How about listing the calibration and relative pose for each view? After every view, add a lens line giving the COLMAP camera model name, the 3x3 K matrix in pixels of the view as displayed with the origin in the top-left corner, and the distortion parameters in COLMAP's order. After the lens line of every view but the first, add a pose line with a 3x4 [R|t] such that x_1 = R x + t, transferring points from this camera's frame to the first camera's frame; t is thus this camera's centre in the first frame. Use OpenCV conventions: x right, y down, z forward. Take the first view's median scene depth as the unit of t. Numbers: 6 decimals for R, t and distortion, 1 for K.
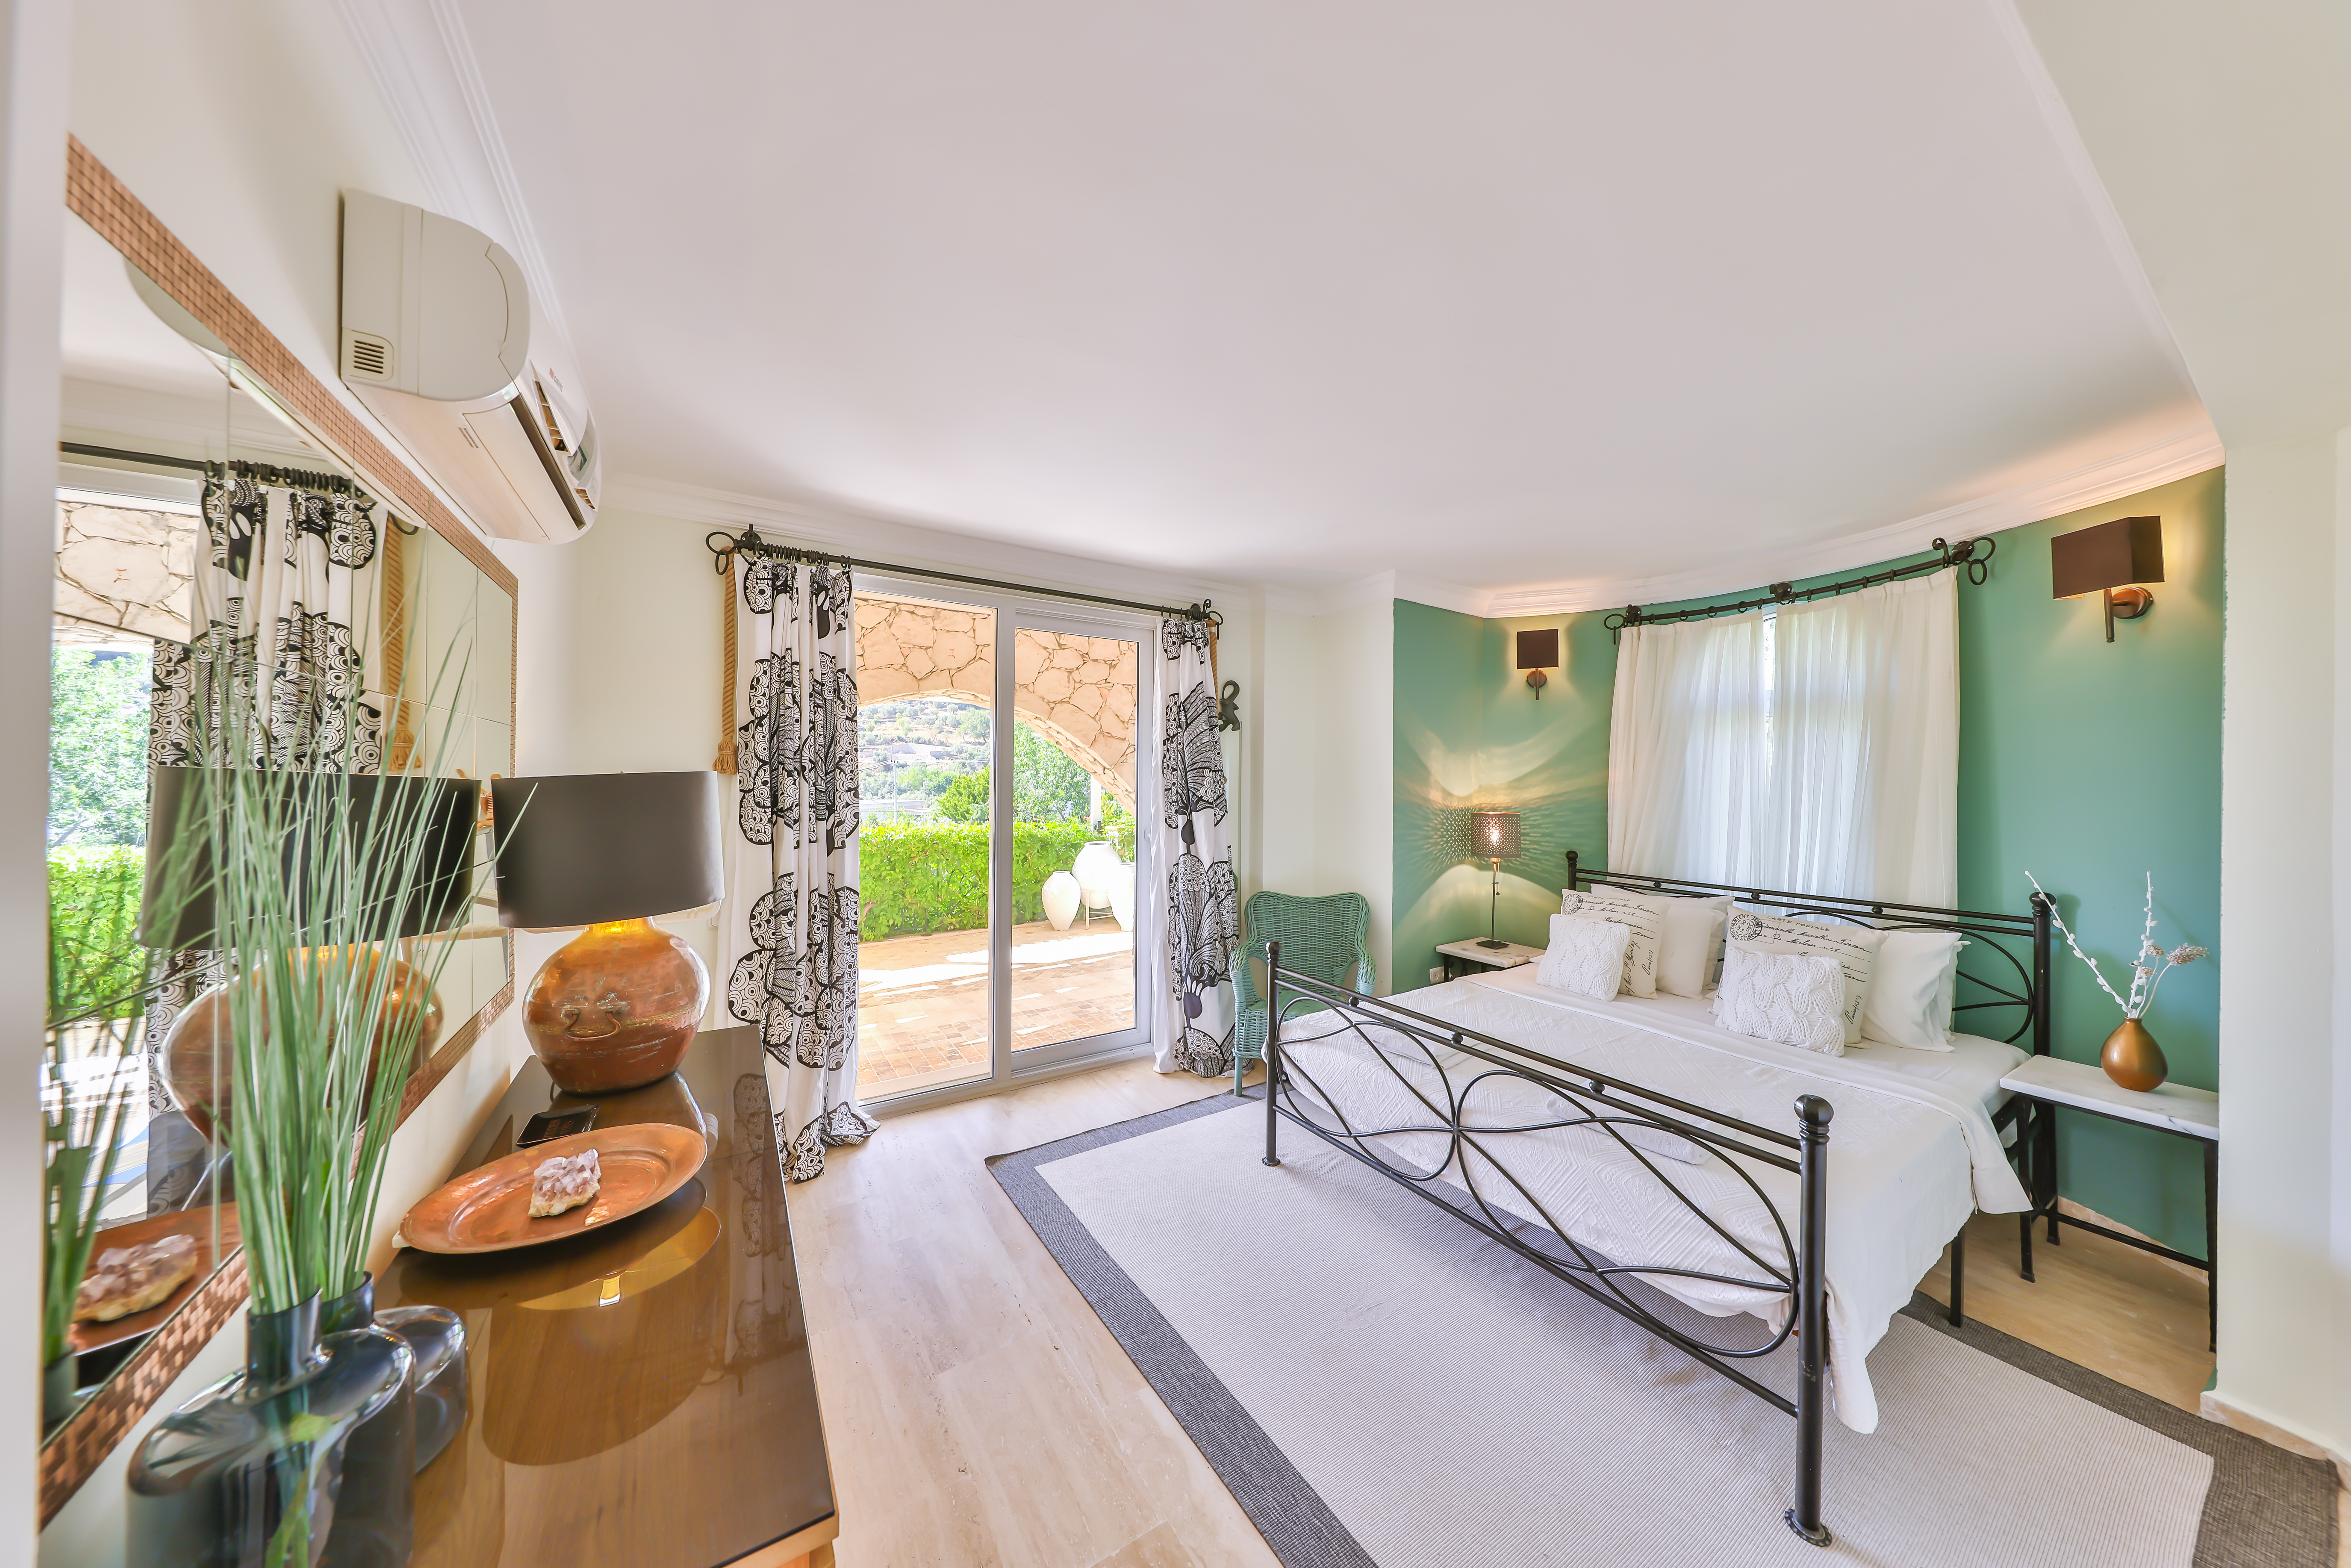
lens RADIAL K [[746.8, 0, 1174.8], [0, 746.8, 782.8], [0, 0, 1]] dist [0.000420, -0.000004]
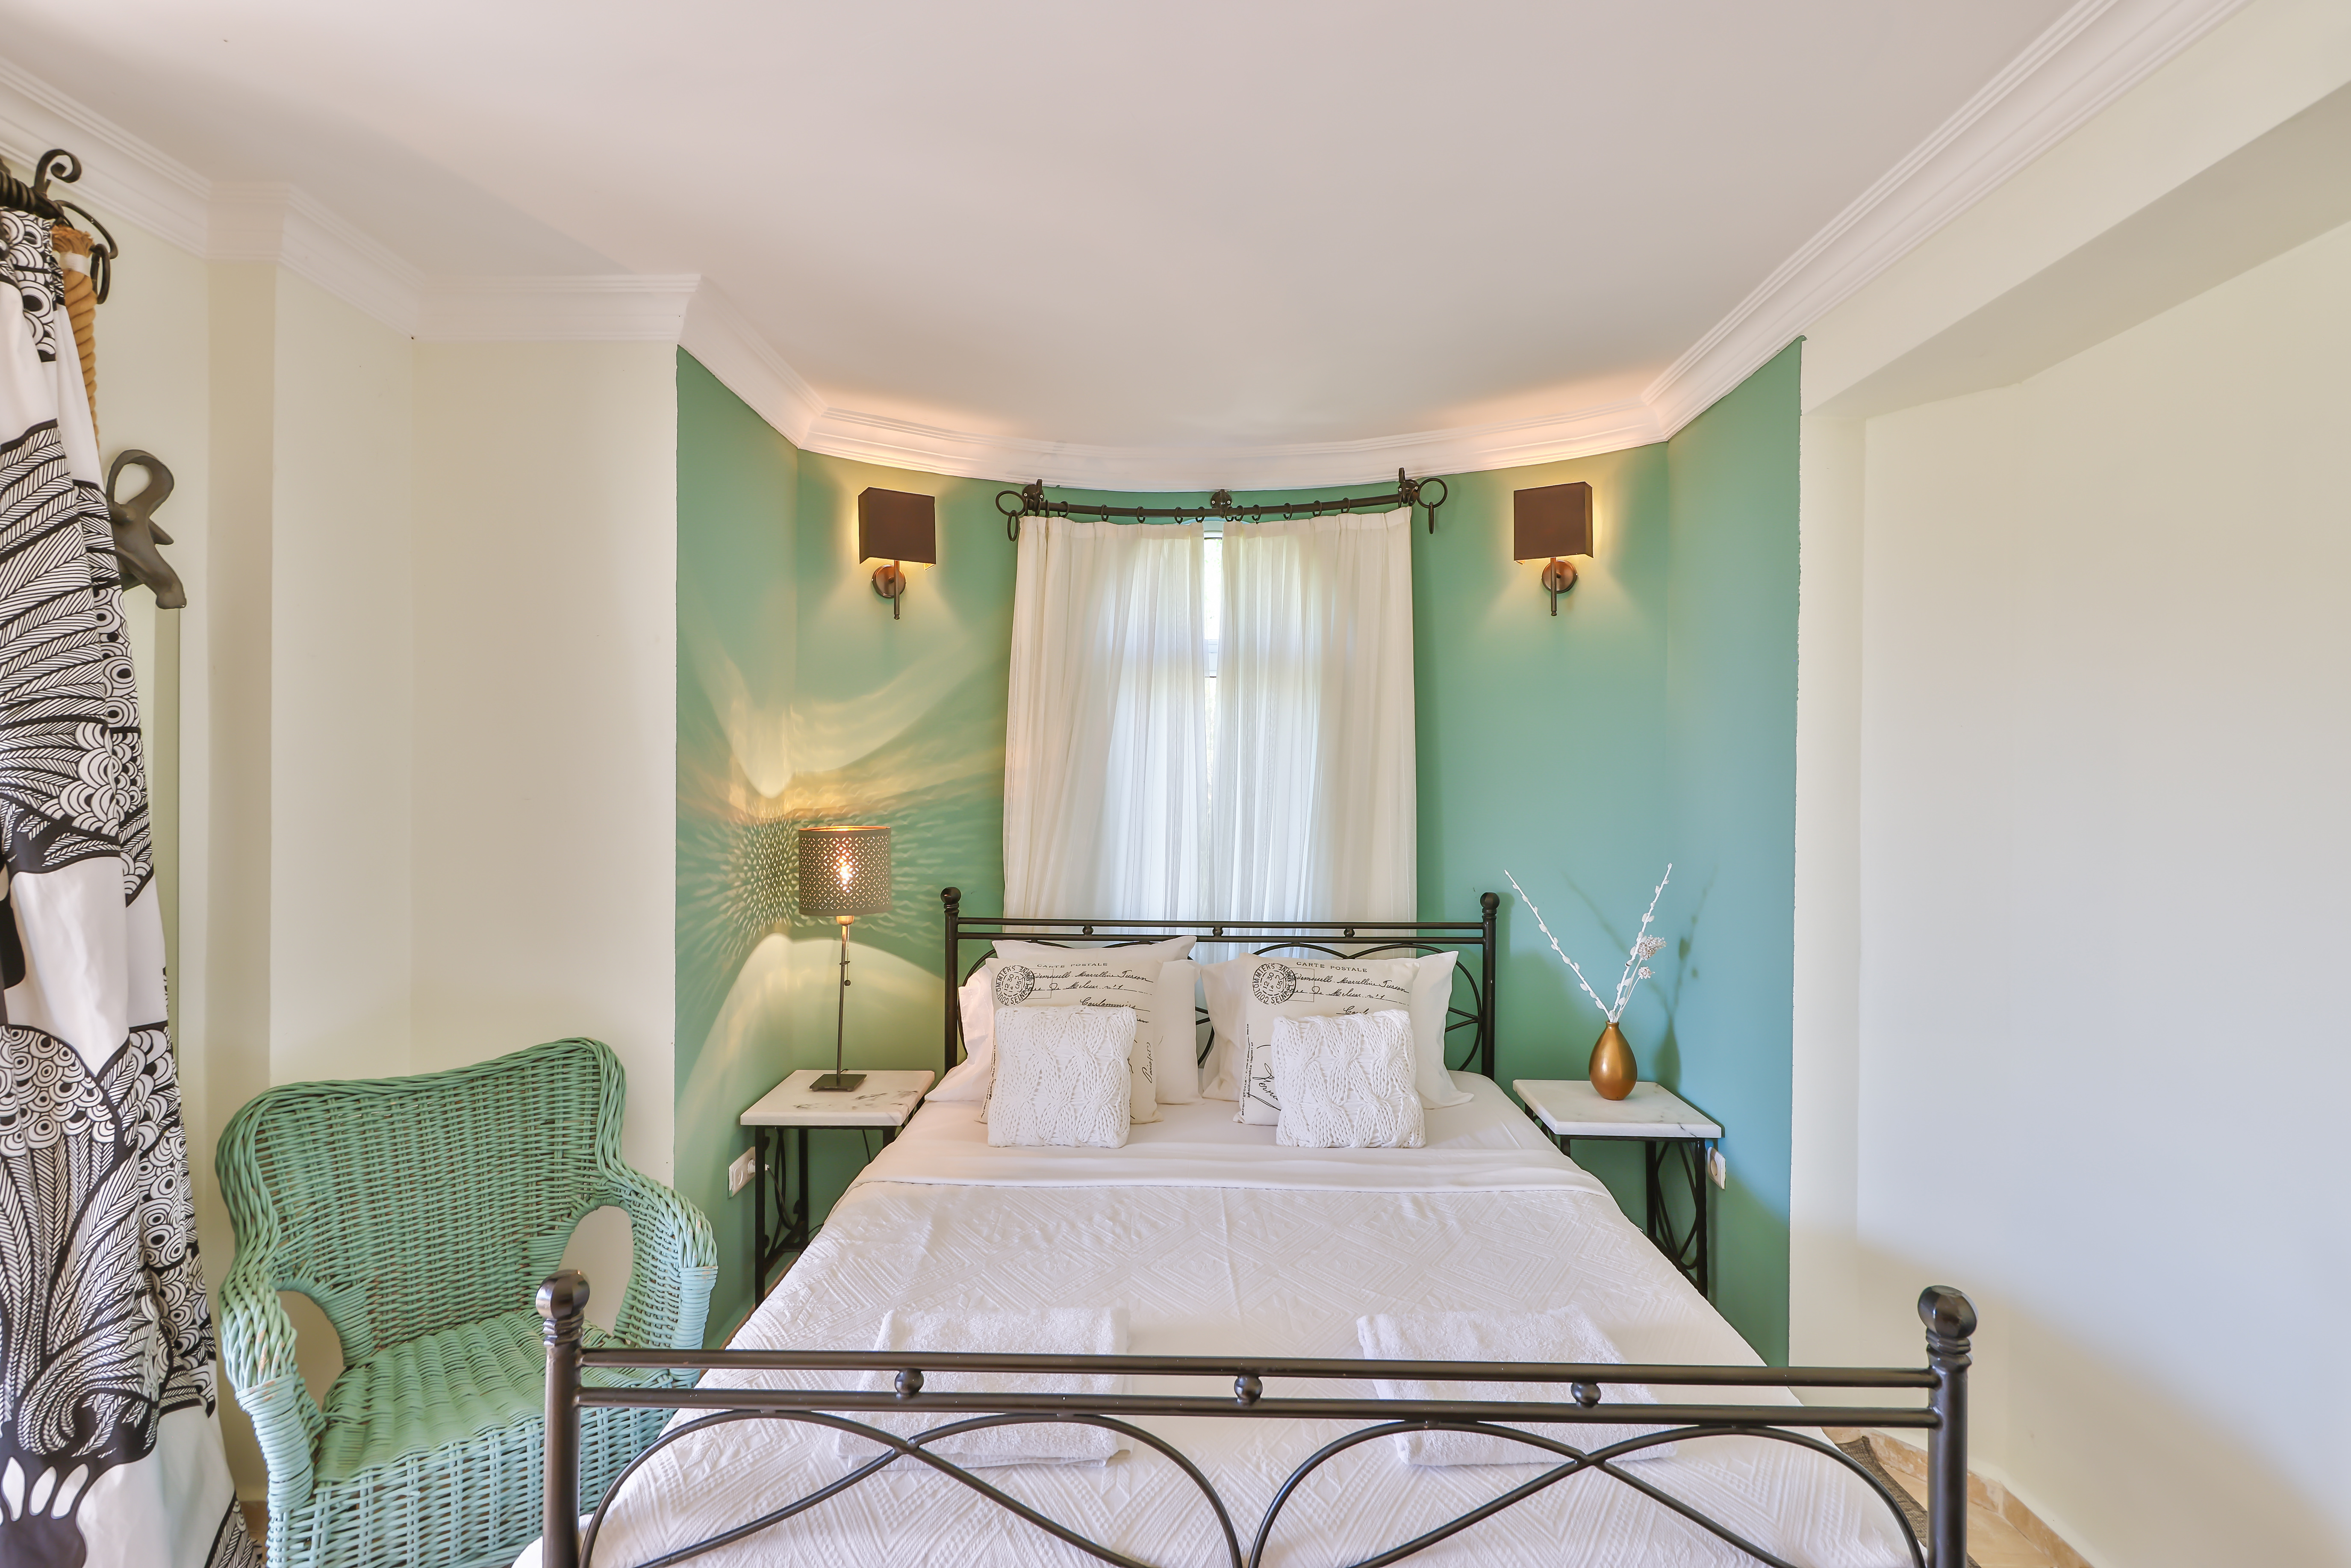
lens RADIAL K [[1096.5, 0, 1177.6], [0, 1096.5, 778.4], [0, 0, 1]] dist [0.003325, -0.000692]
pose [[0.546414, -0.006797, 0.837488, -0.086525], [0.001562, 0.999974, 0.007097, 0.001325], [-0.837514, -0.002569, 0.546410, 0.416174]]
